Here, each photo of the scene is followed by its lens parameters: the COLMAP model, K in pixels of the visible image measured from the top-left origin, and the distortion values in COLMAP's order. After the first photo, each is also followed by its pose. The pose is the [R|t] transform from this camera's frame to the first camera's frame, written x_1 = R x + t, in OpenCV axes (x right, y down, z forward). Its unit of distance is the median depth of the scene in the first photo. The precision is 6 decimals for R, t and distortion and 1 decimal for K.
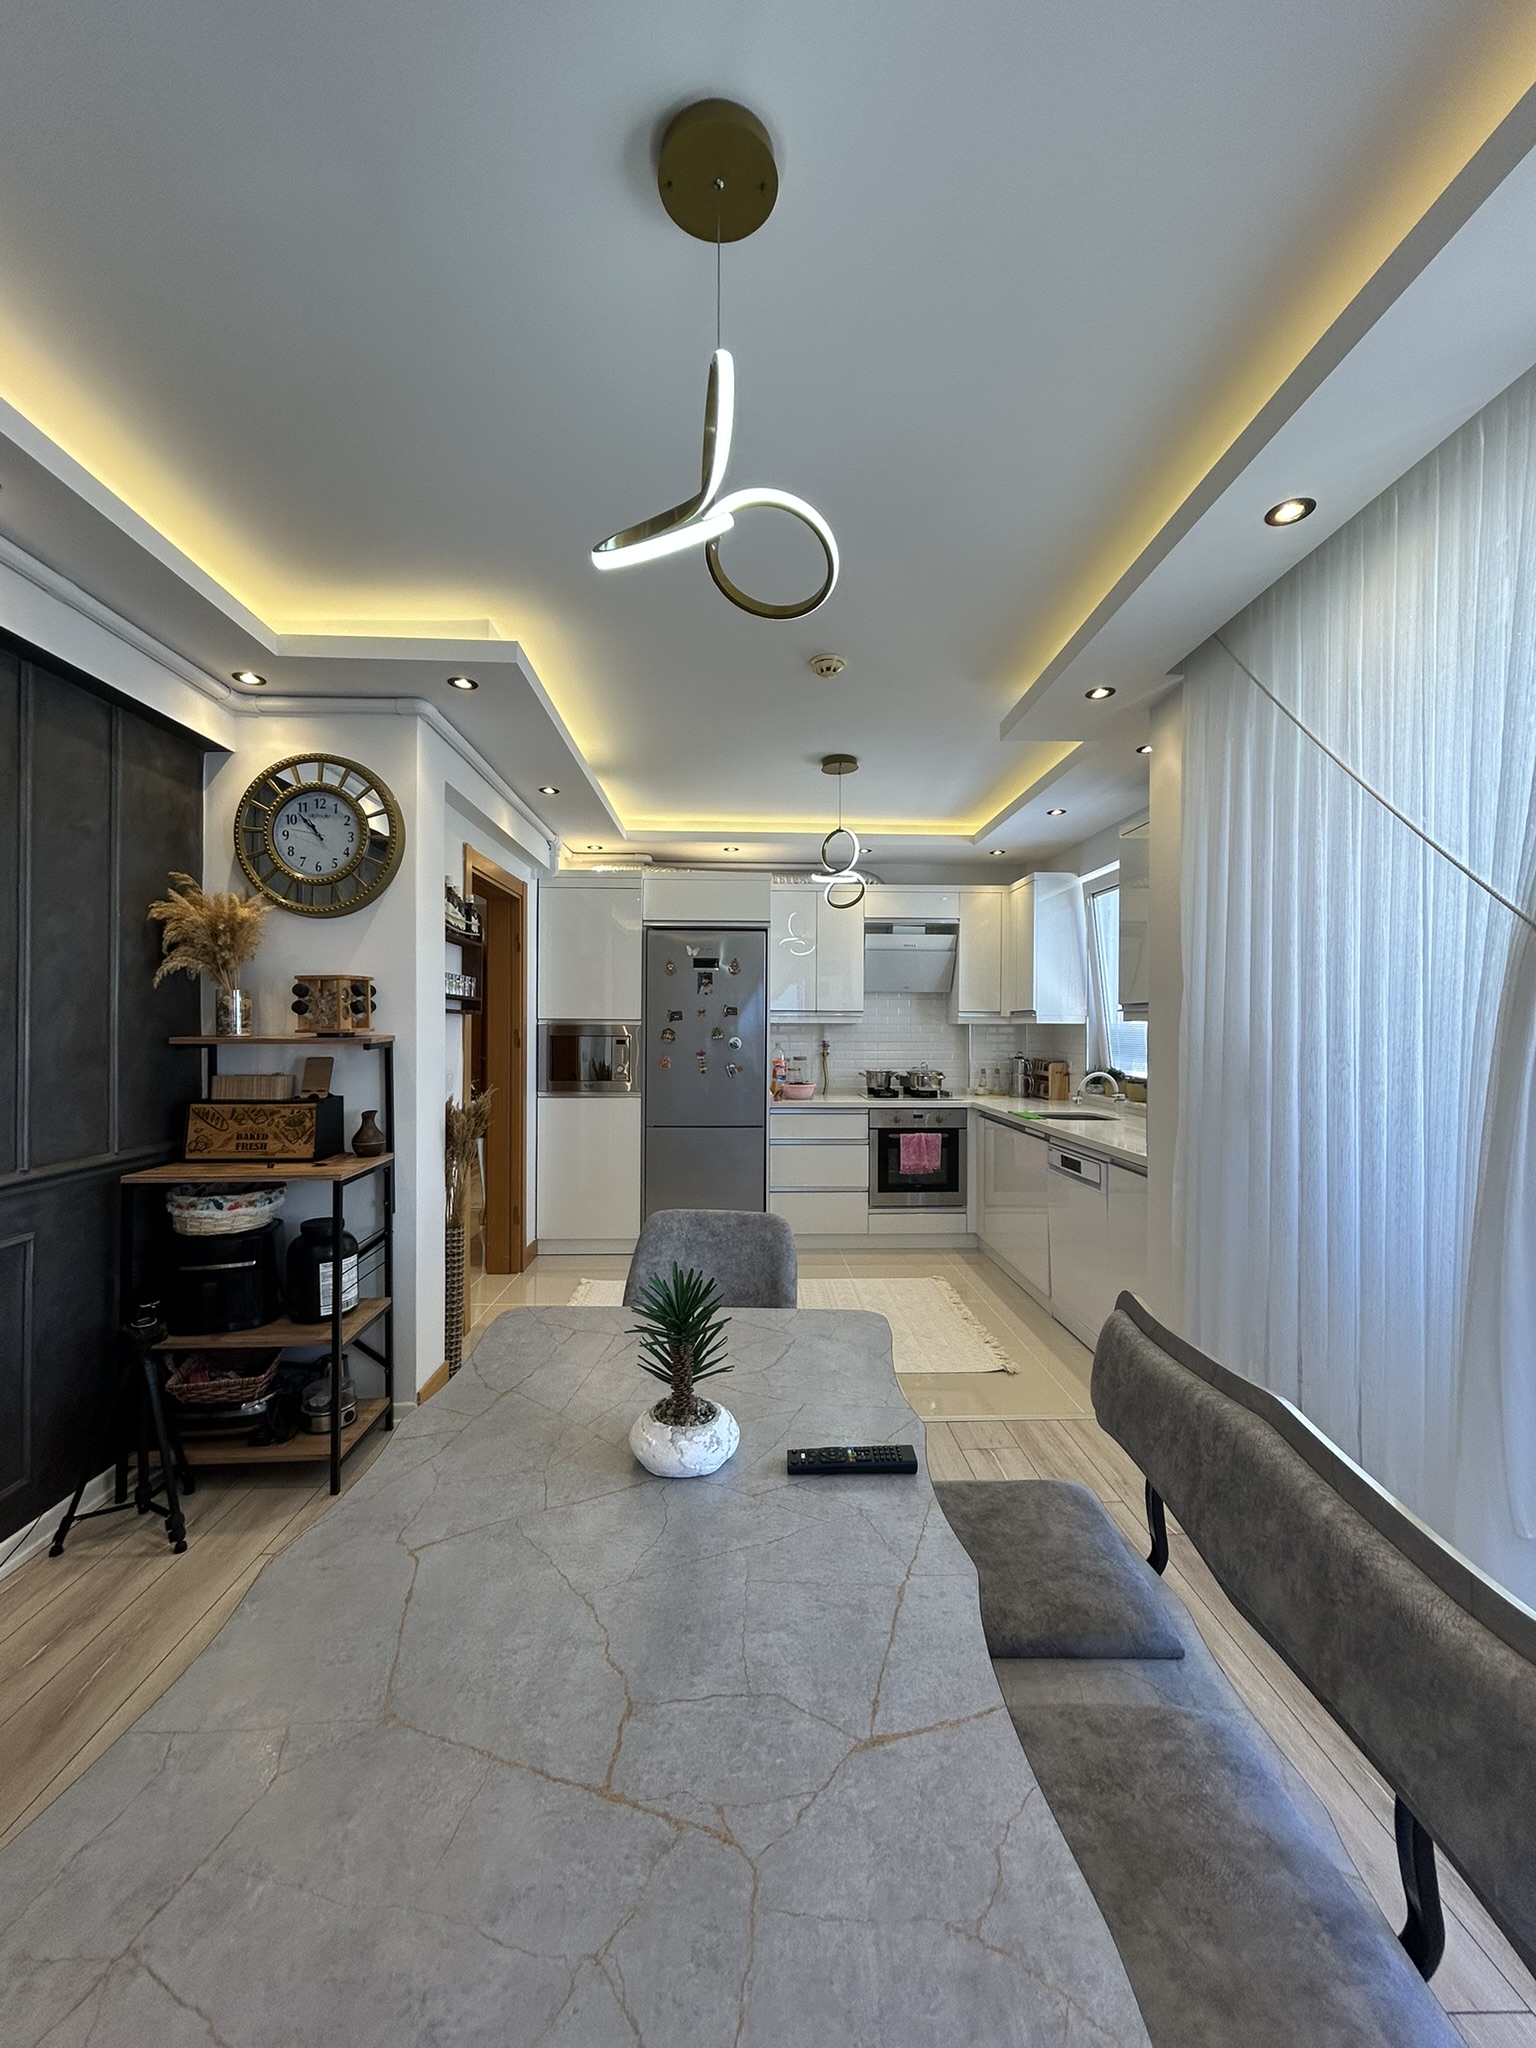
lens RADIAL K [[823.9, 0, 769.0], [0, 823.9, 1027.1], [0, 0, 1]] dist [0.000948, 0.000896]
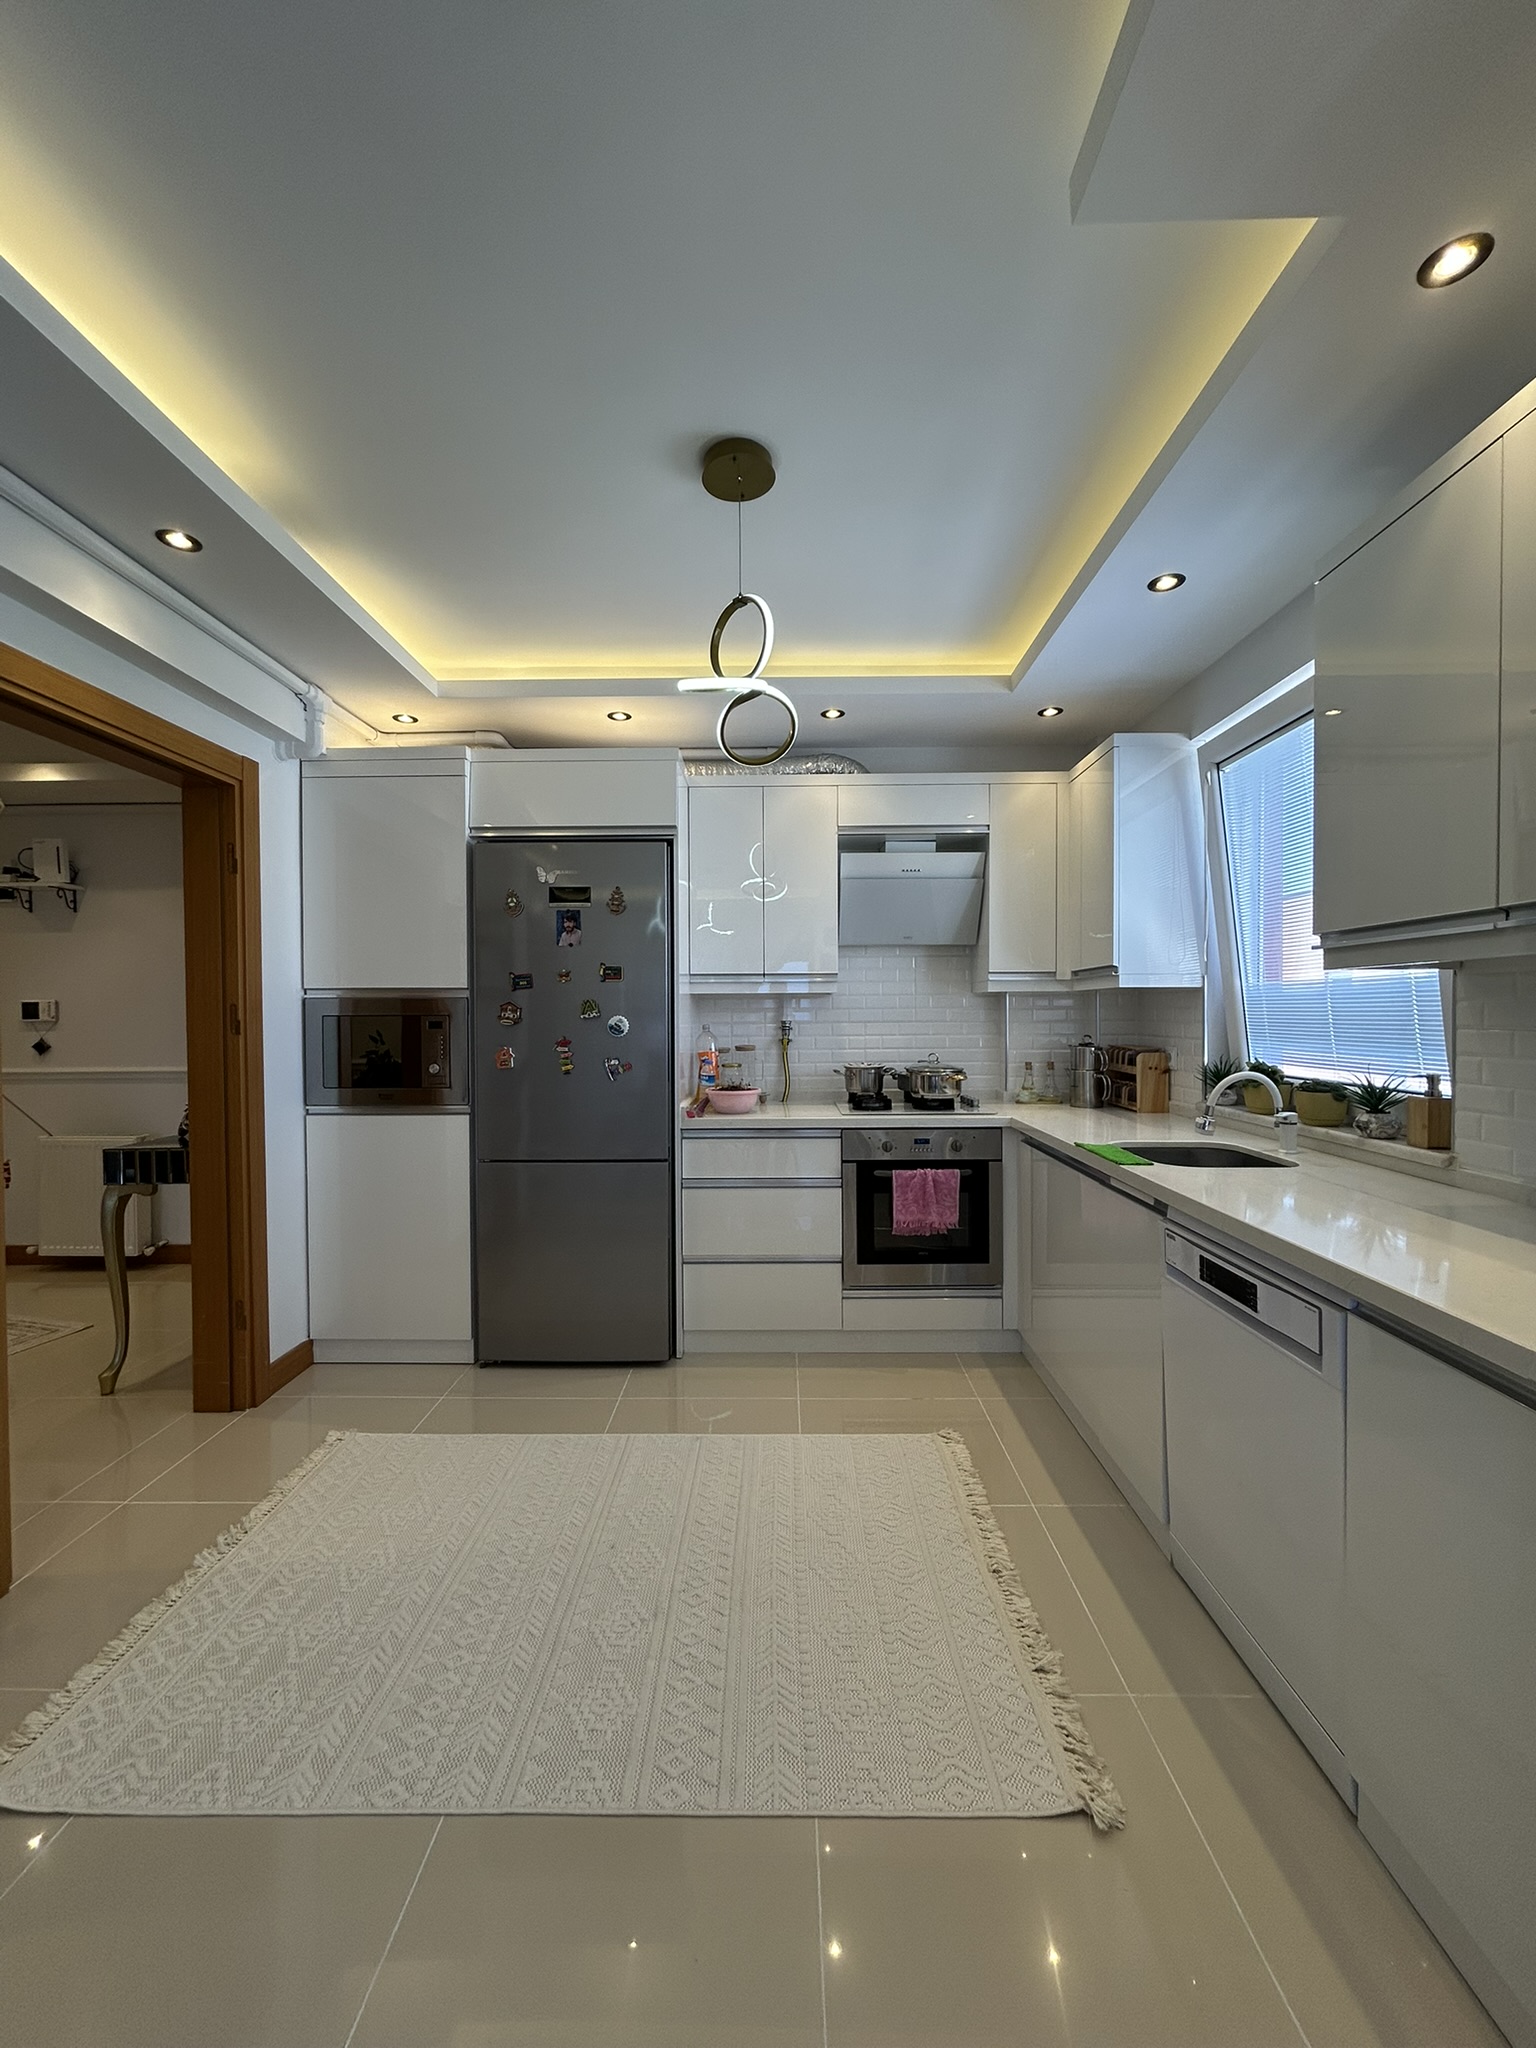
lens RADIAL K [[823.9, 0, 769.0], [0, 823.9, 1027.1], [0, 0, 1]] dist [0.000948, 0.000896]
pose [[0.998704, -0.009398, -0.050016, 0.097717], [0.010266, 0.999801, 0.017131, 0.011209], [0.049845, -0.017622, 0.998602, 0.378065]]
